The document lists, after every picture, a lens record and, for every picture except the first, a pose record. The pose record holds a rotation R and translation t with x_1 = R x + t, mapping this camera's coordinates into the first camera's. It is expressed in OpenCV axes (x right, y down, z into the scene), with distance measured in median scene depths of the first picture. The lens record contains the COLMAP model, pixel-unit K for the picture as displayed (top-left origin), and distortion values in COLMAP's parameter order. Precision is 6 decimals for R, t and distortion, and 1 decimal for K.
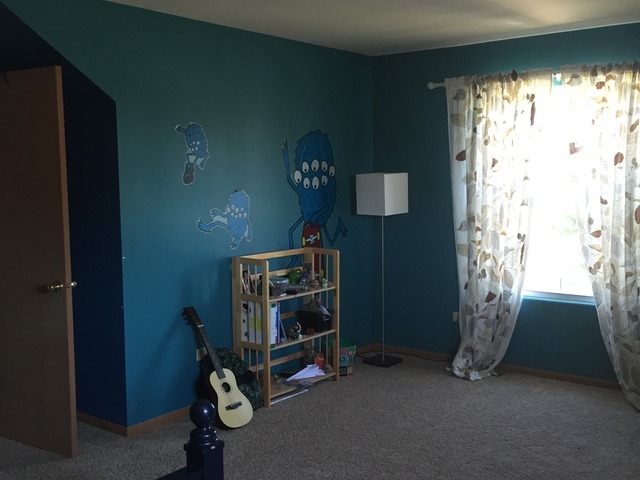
lens RADIAL K [[705.7, 0, 320.1], [0, 705.7, 239.2], [0, 0, 1]] dist [0.014110, 0.000000]
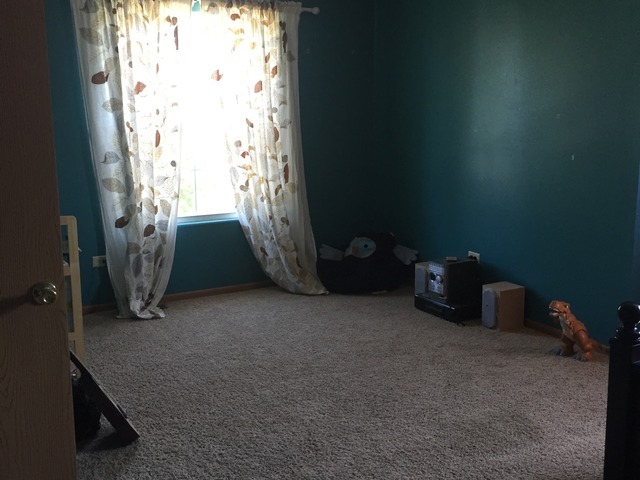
lens RADIAL K [[705.7, 0, 320.0], [0, 705.7, 241.0], [0, 0, 1]] dist [0.014110, 0.000000]
pose [[0.411035, -0.168641, 0.895885, -0.540177], [0.086913, 0.985513, 0.145636, -0.023523], [-0.907467, 0.018003, 0.419738, 0.401801]]
